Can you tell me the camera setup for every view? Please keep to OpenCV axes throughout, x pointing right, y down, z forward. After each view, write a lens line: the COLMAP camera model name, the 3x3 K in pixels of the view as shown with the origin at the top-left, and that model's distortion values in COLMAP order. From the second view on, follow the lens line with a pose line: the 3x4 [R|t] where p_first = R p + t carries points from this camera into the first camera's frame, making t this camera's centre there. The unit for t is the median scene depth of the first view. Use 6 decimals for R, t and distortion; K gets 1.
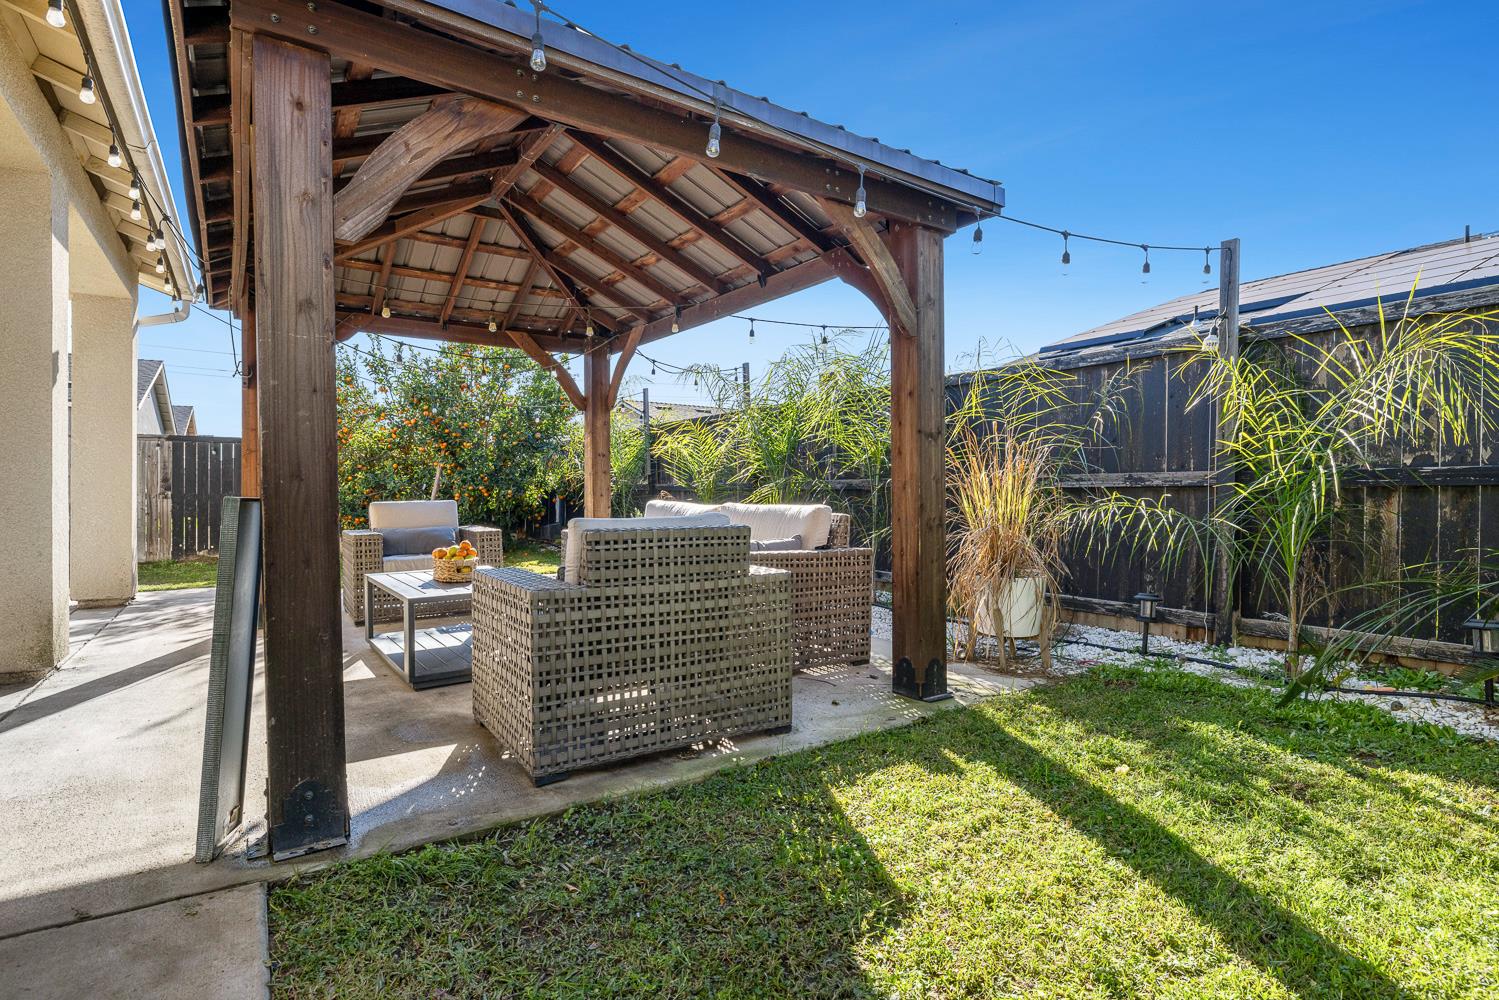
lens RADIAL K [[728.3, 0, 753.5], [0, 728.3, 497.9], [0, 0, 1]] dist [-0.002789, 0.000016]
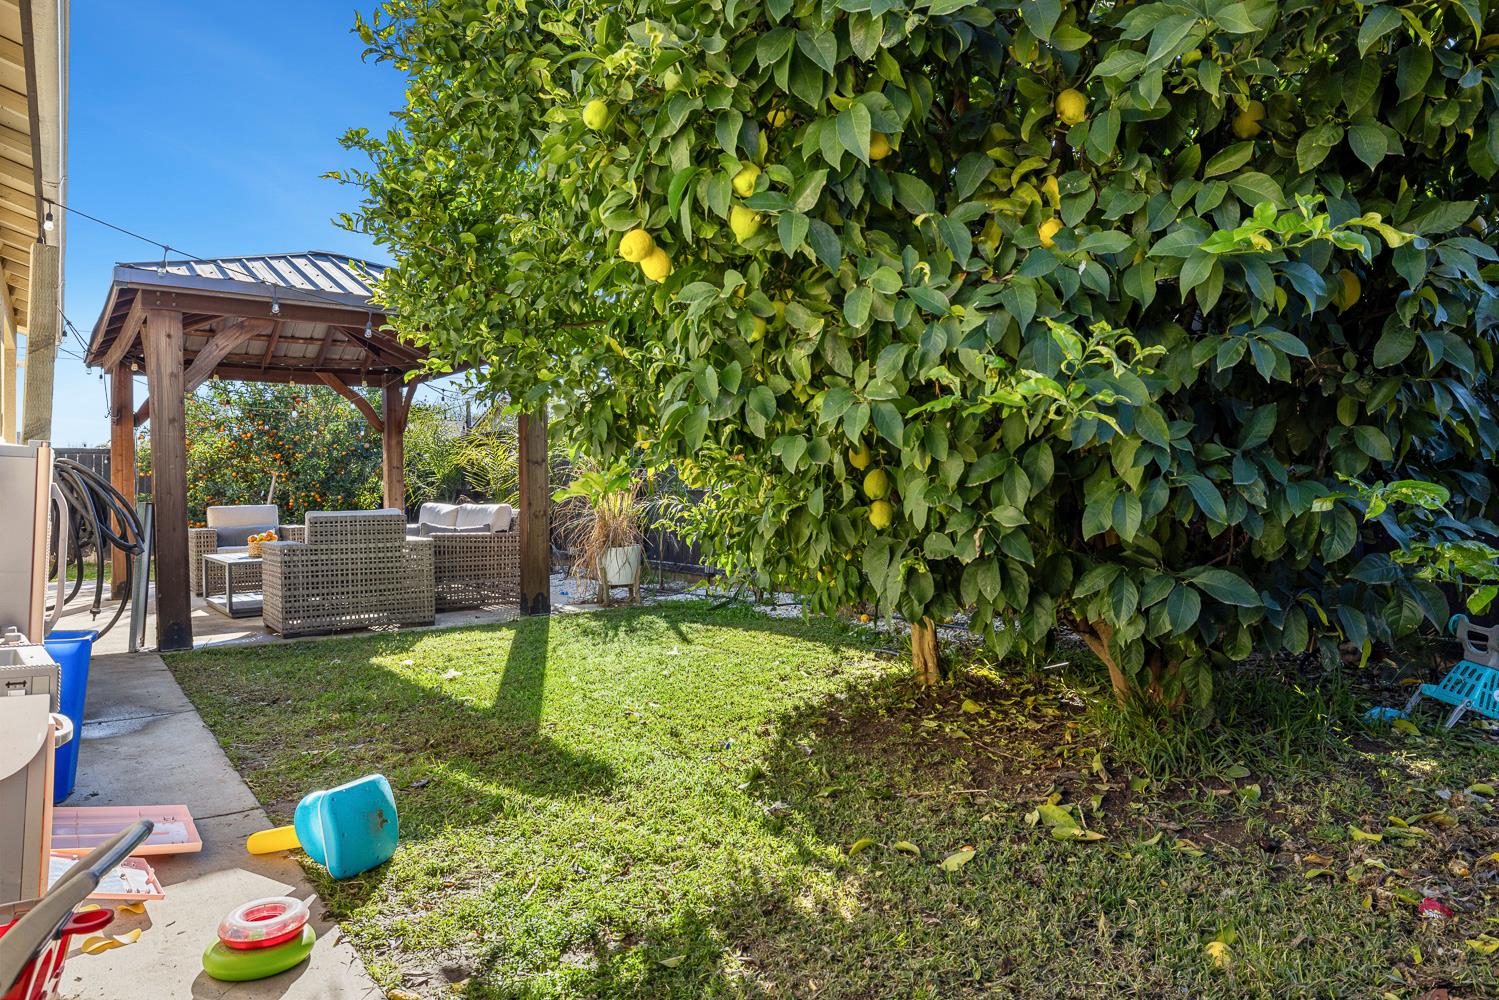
lens RADIAL K [[938.8, 0, 759.3], [0, 938.8, 494.5], [0, 0, 1]] dist [0.000554, -0.003559]
pose [[0.999198, -0.012182, 0.038131, 0.433118], [0.012381, 0.999911, -0.004999, 0.004302], [-0.038067, 0.005467, 0.999260, -0.785149]]
